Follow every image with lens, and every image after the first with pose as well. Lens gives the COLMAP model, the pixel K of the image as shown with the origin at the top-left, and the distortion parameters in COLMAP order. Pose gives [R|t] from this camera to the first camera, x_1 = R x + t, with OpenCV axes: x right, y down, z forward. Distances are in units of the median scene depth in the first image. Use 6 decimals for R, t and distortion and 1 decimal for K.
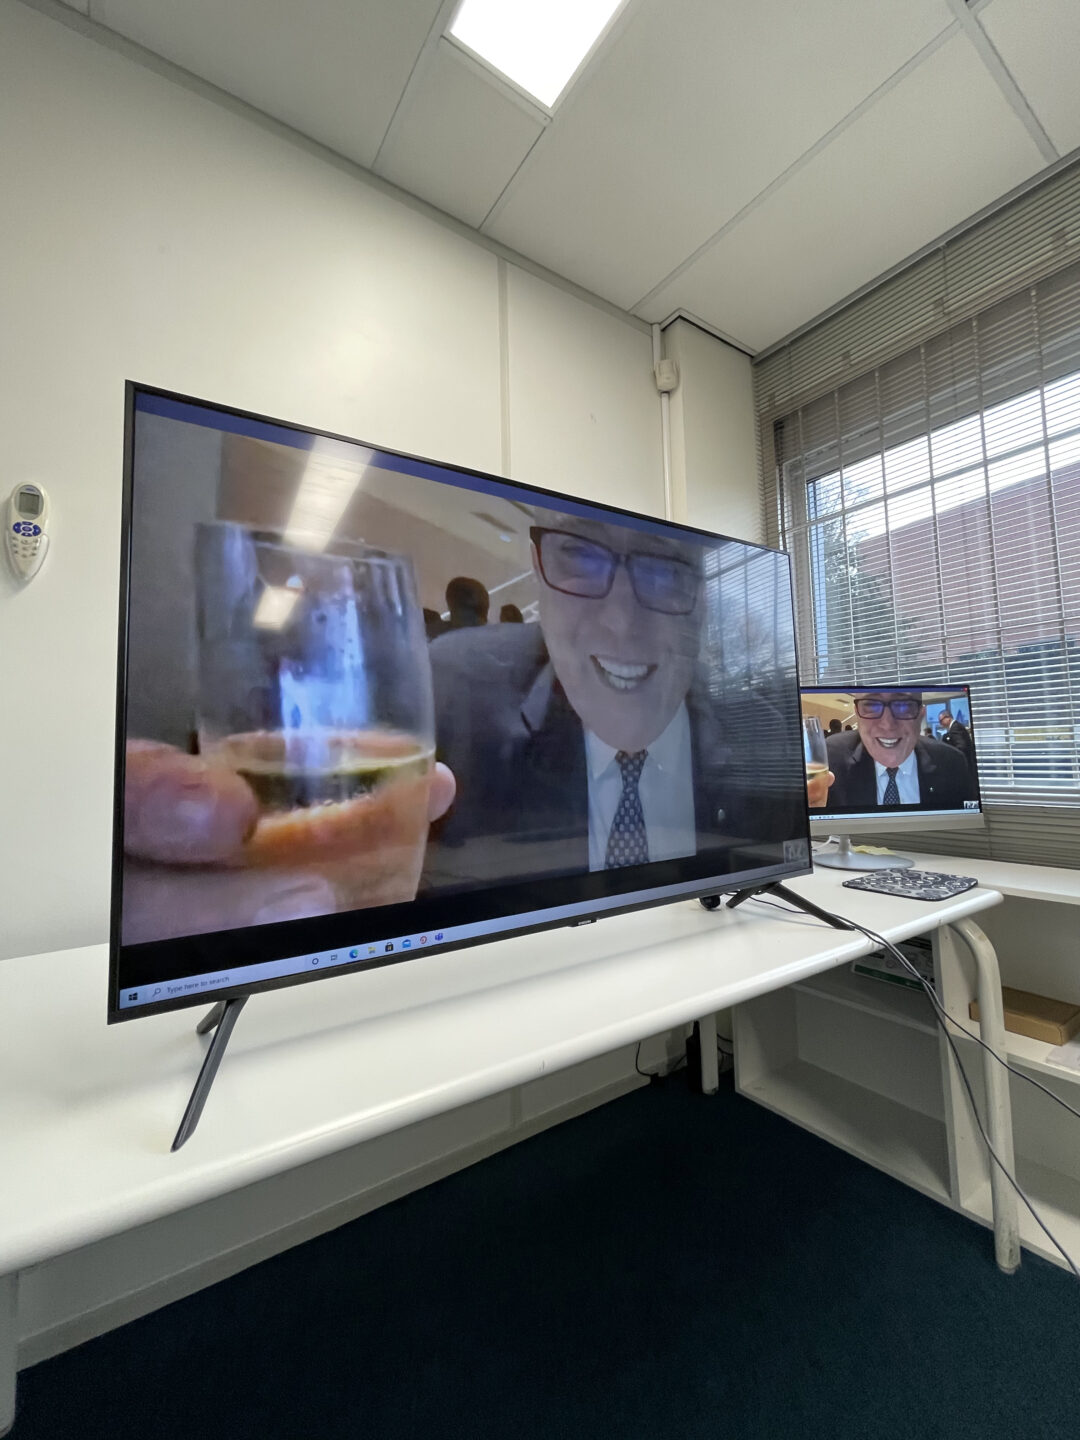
lens RADIAL K [[604.3, 0, 543.1], [0, 604.3, 713.7], [0, 0, 1]] dist [-0.000843, 0.009087]
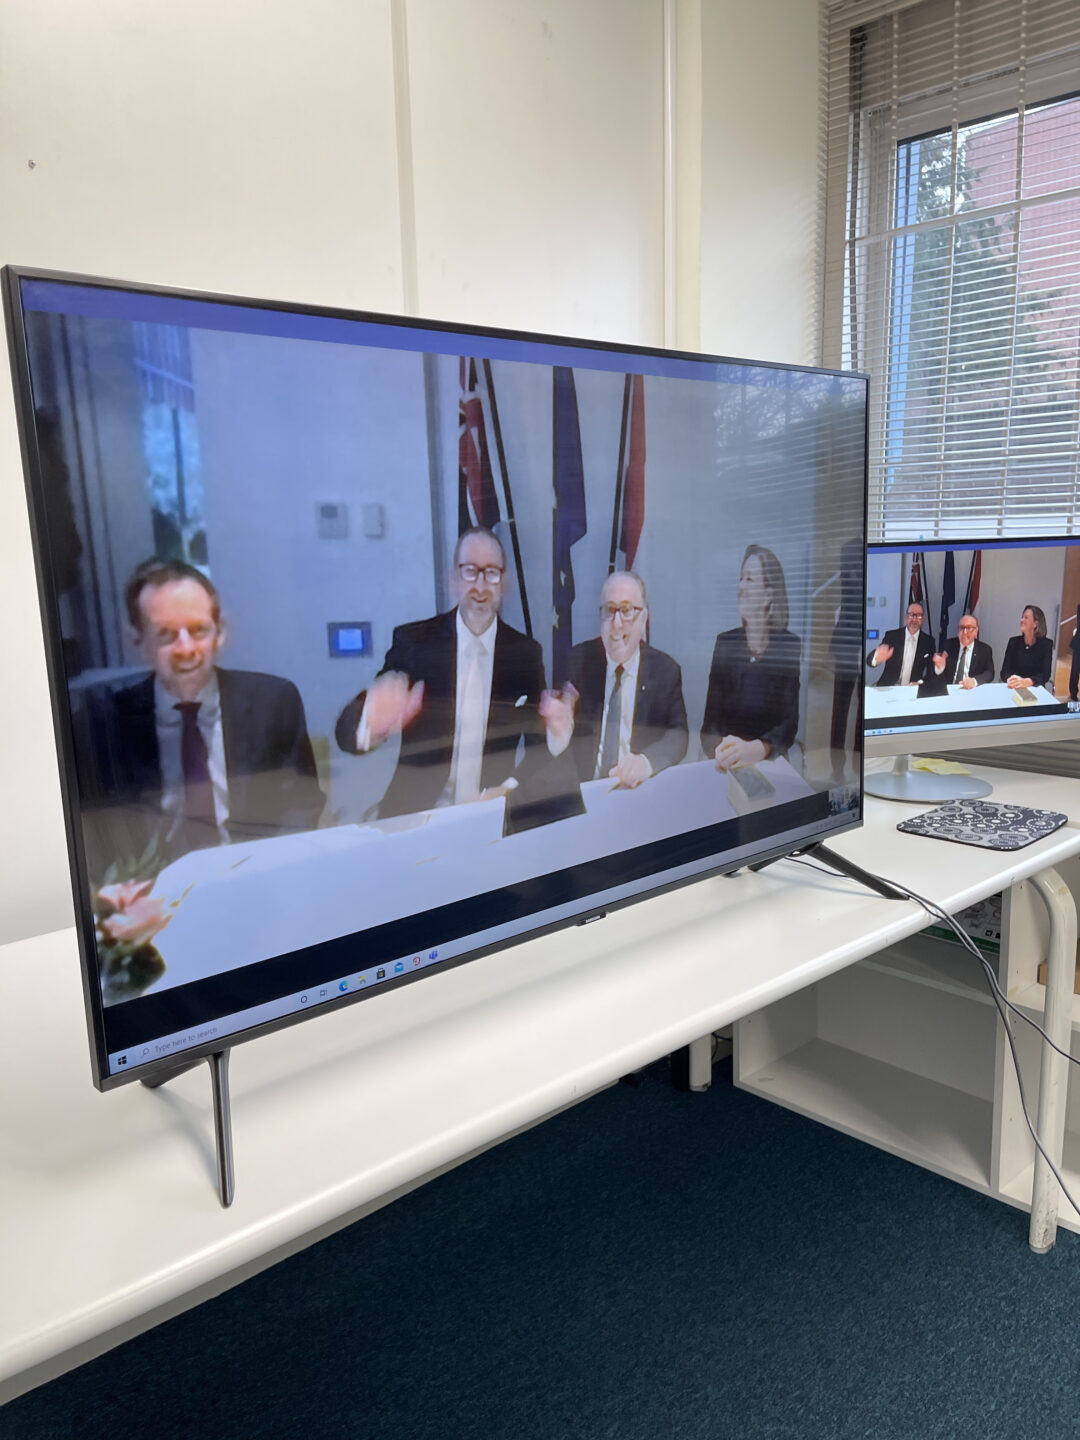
lens RADIAL K [[1116.4, 0, 540.0], [0, 1116.4, 720.0], [0, 0, 1]] dist [0.098705, -0.110709]
pose [[0.988362, -0.026634, 0.149768, -0.150149], [-0.010077, 0.970928, 0.239160, -0.183655], [-0.151784, -0.237886, 0.959360, -0.242471]]
